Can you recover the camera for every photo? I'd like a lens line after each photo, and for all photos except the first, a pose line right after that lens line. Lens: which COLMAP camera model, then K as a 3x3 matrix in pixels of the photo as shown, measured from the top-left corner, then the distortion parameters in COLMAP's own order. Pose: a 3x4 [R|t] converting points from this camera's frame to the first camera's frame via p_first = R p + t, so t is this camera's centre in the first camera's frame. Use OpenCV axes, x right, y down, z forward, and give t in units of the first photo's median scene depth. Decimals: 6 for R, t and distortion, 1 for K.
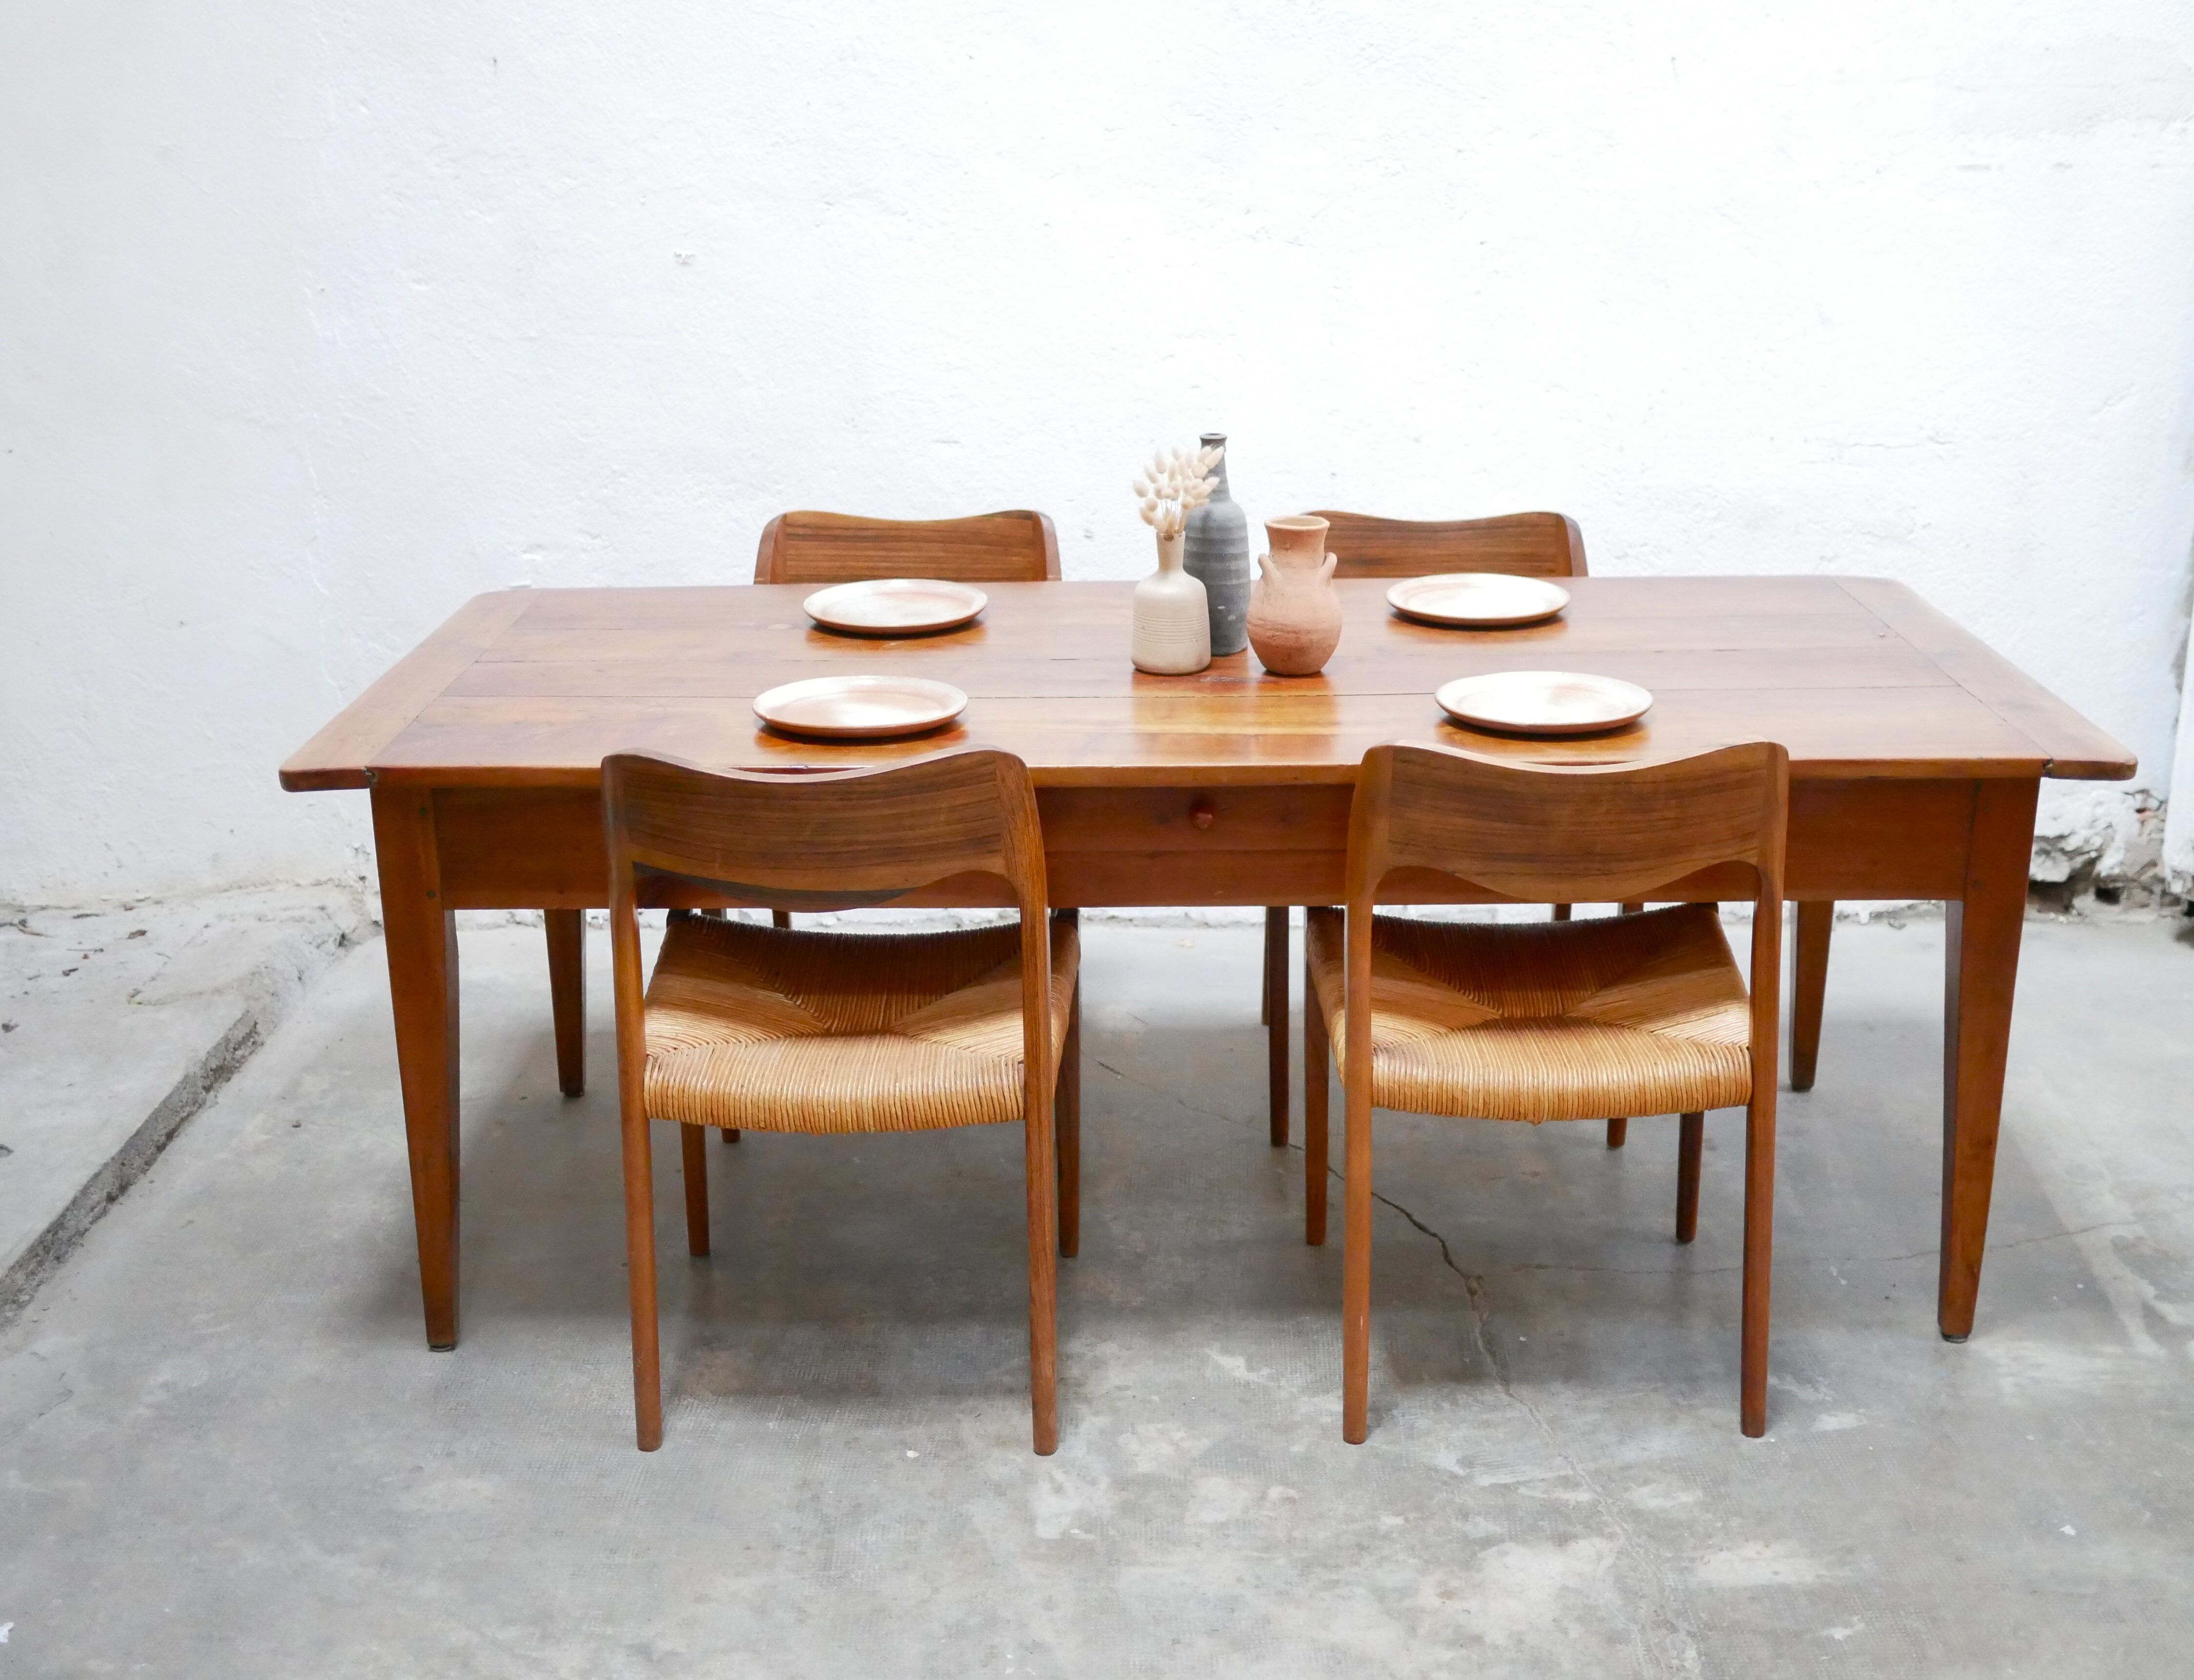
lens RADIAL K [[2524.6, 0, 1109.8], [0, 2524.6, 835.2], [0, 0, 1]] dist [-0.029789, 0.046281]
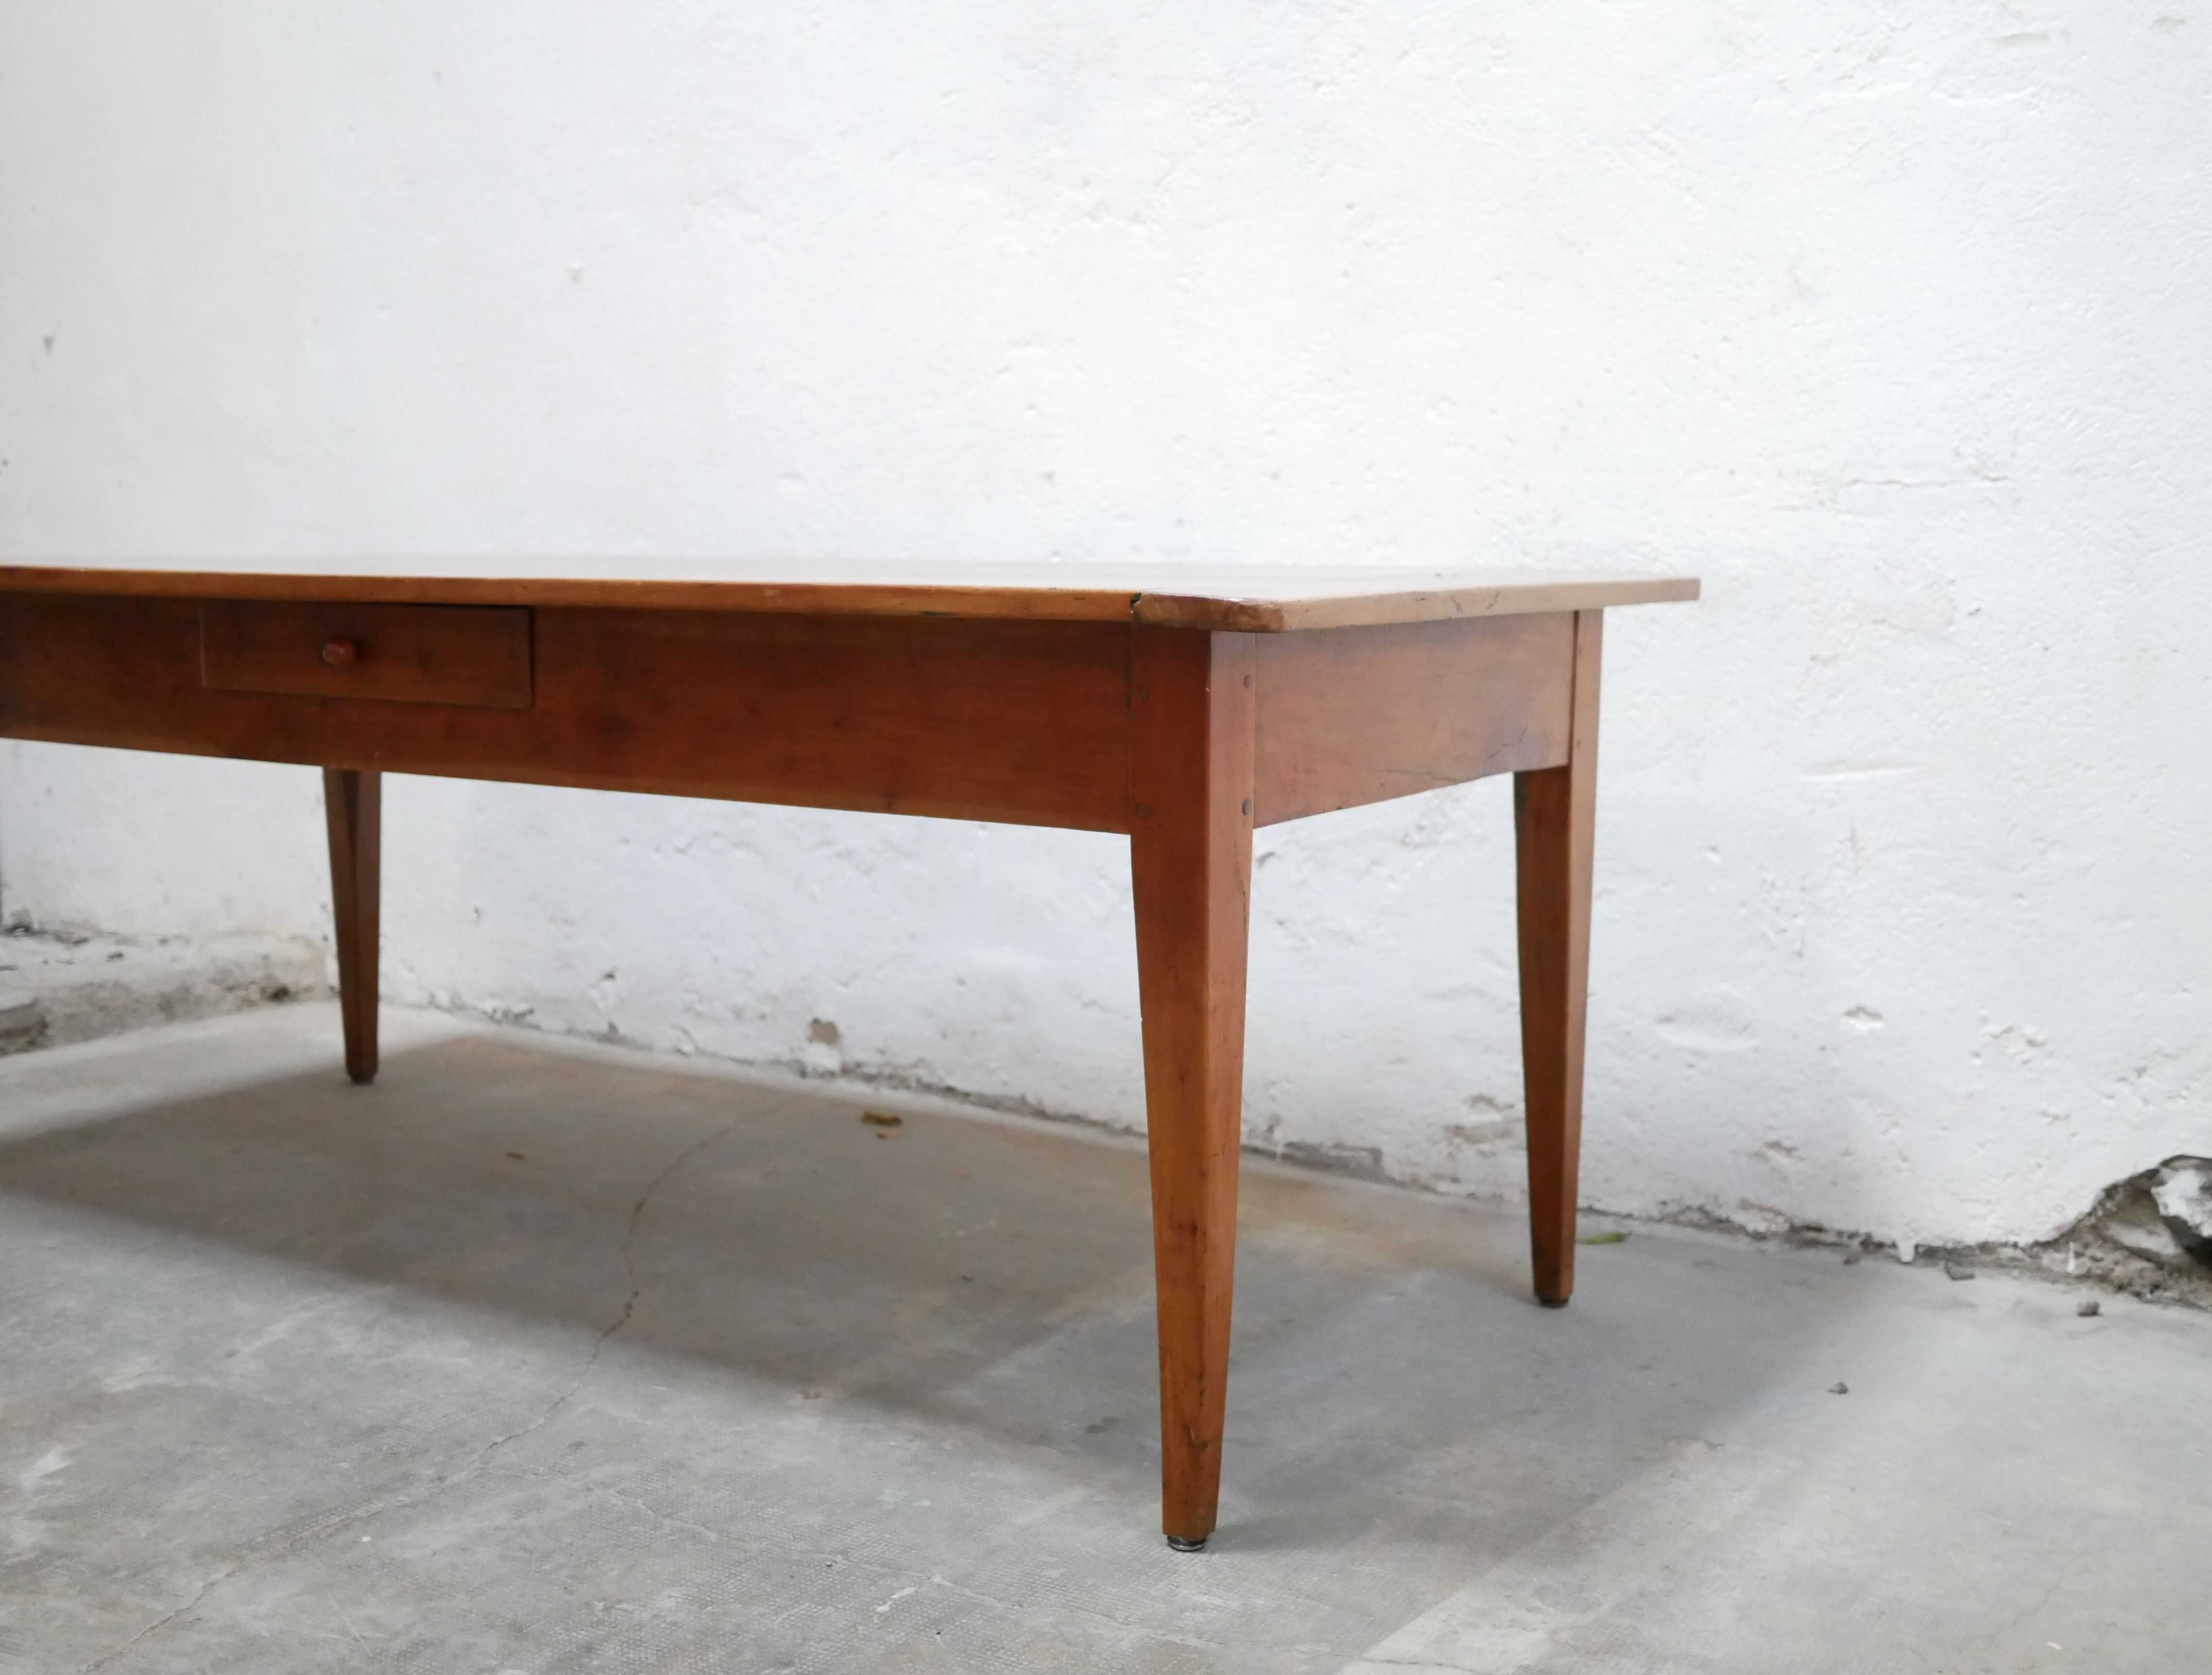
lens RADIAL K [[2507.5, 0, 1103.0], [0, 2507.5, 826.0], [0, 0, 1]] dist [-0.014299, 0.005520]
pose [[0.829899, 0.079763, -0.552183, 0.571676], [-0.182418, 0.974123, -0.133450, 0.059617], [0.527250, 0.211478, 0.822973, 0.446594]]
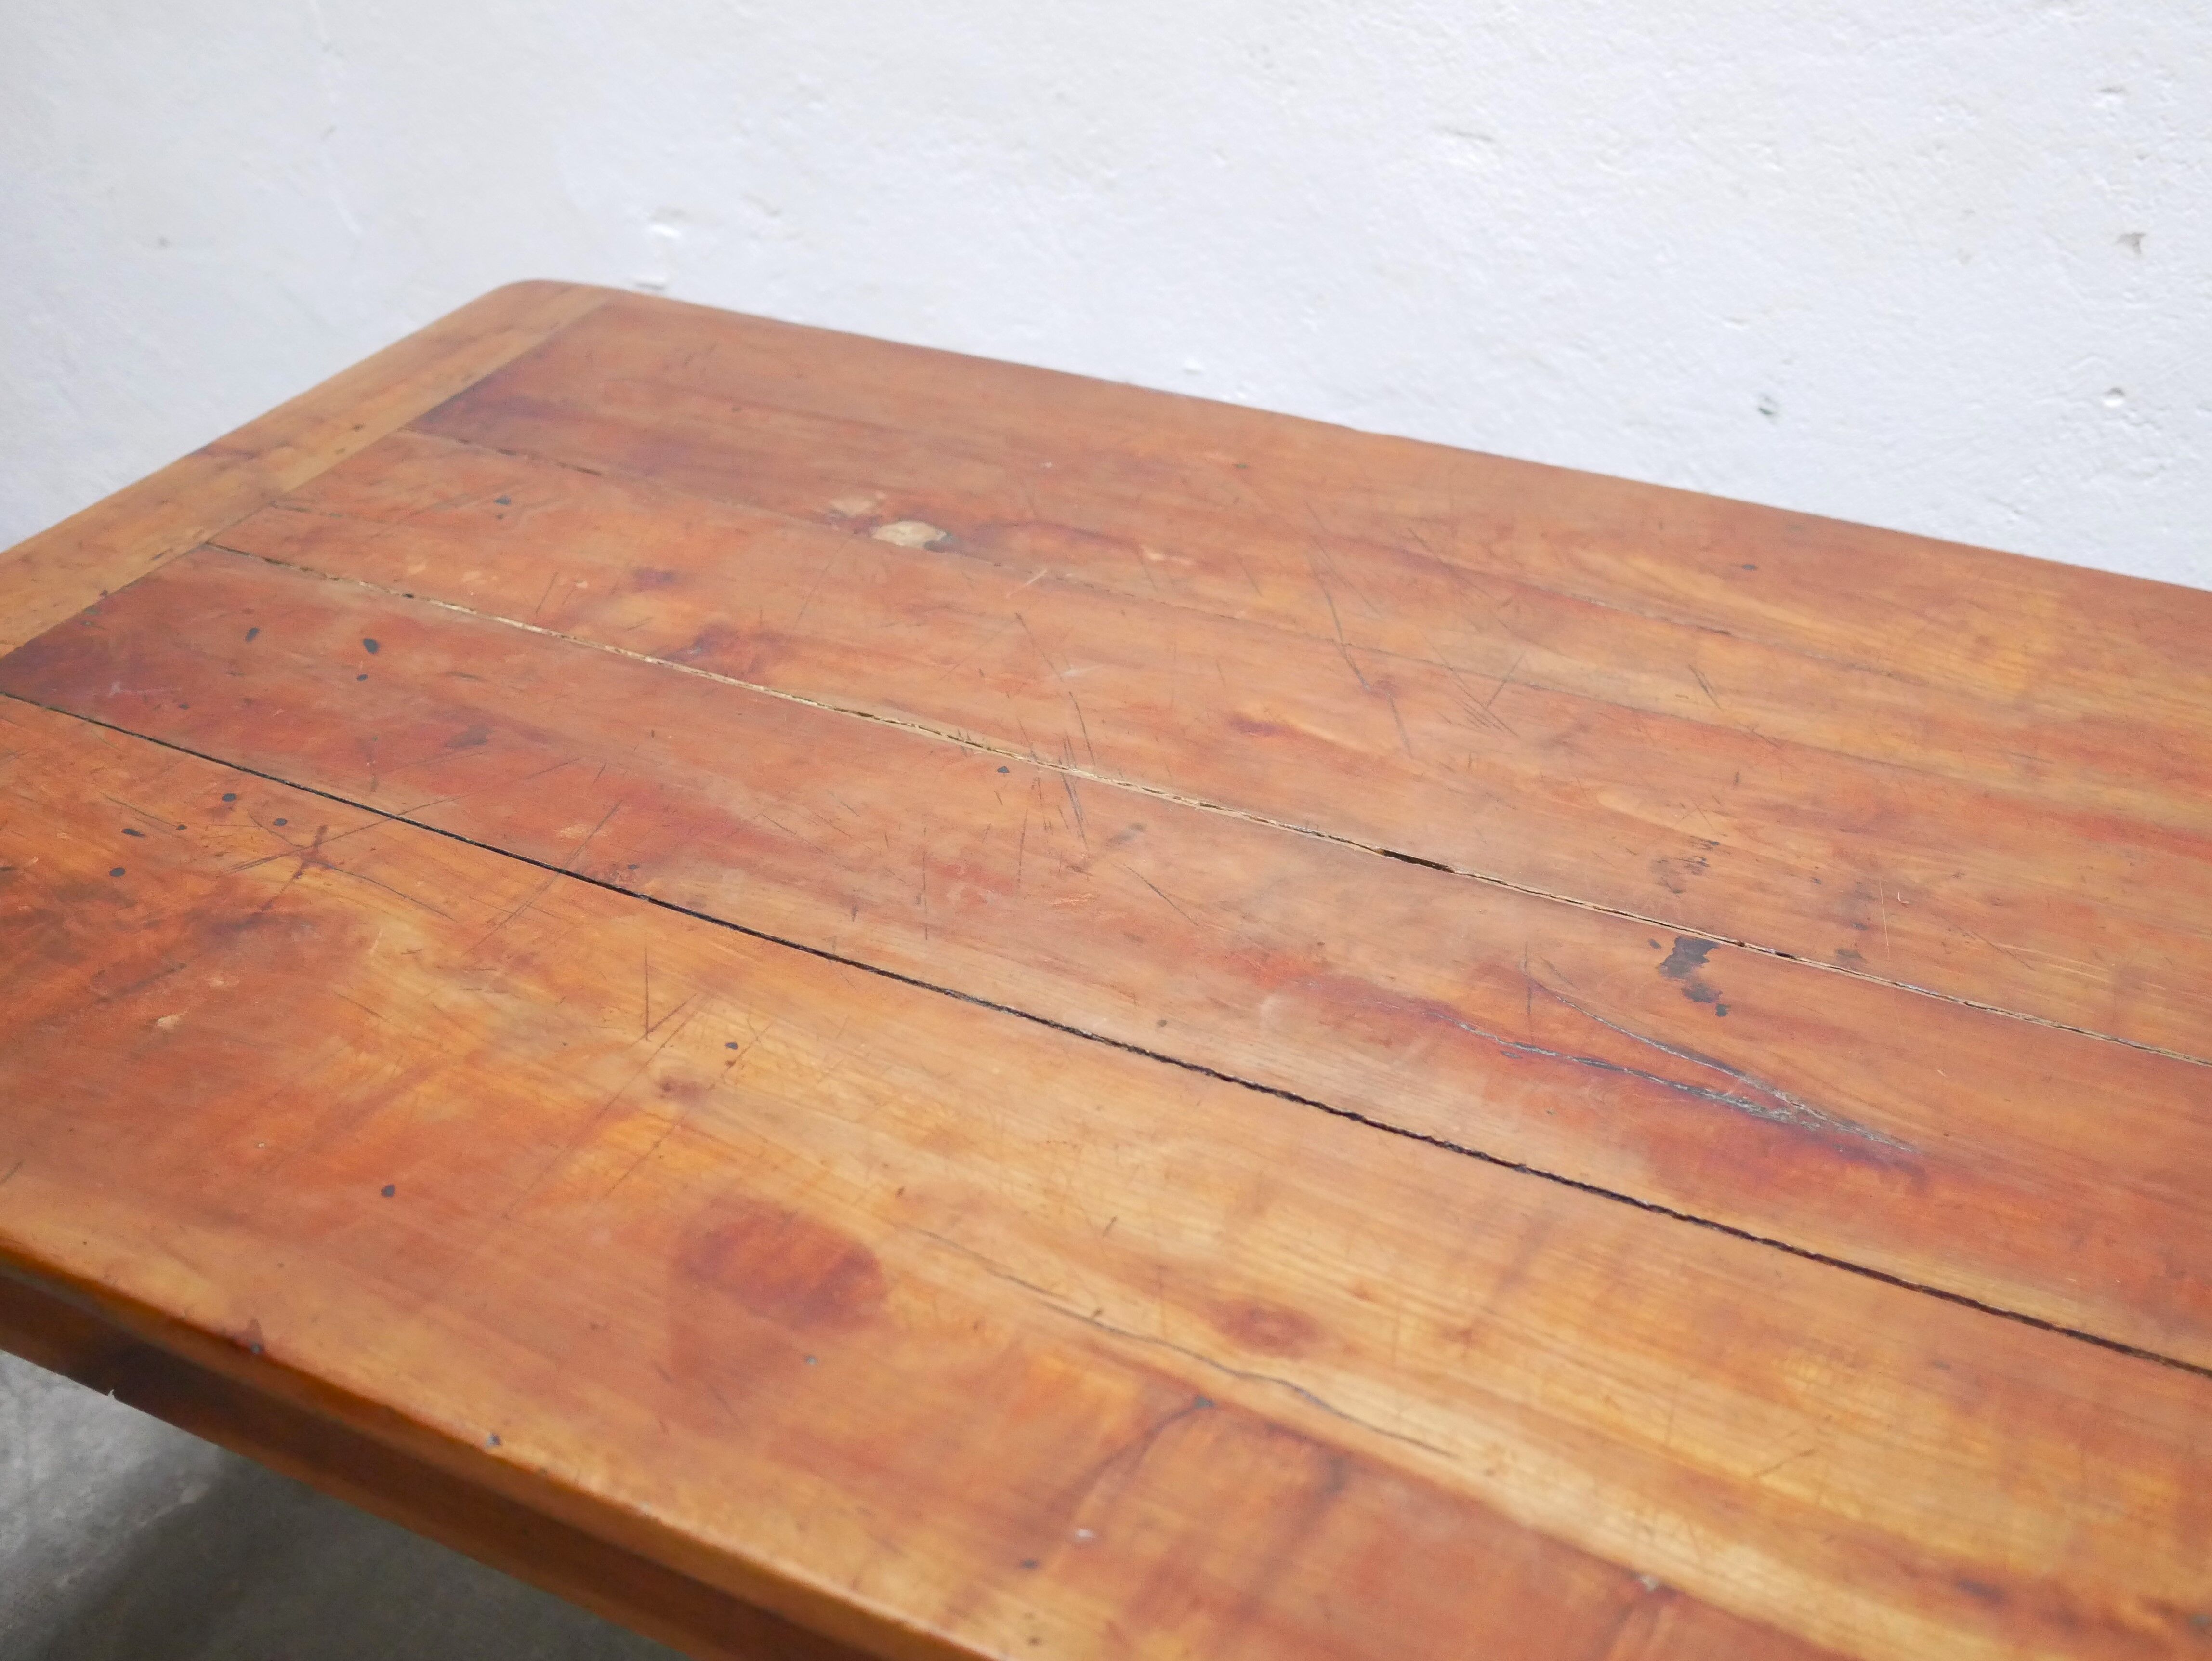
lens RADIAL K [[2482.8, 0, 1106.0], [0, 2482.8, 830.5], [0, 0, 1]] dist [-0.023585, 0.030132]
pose [[0.888091, 0.257169, -0.380996, 0.078648], [-0.139409, 0.940503, 0.309871, -0.191499], [0.438017, -0.222079, 0.871104, 0.681971]]
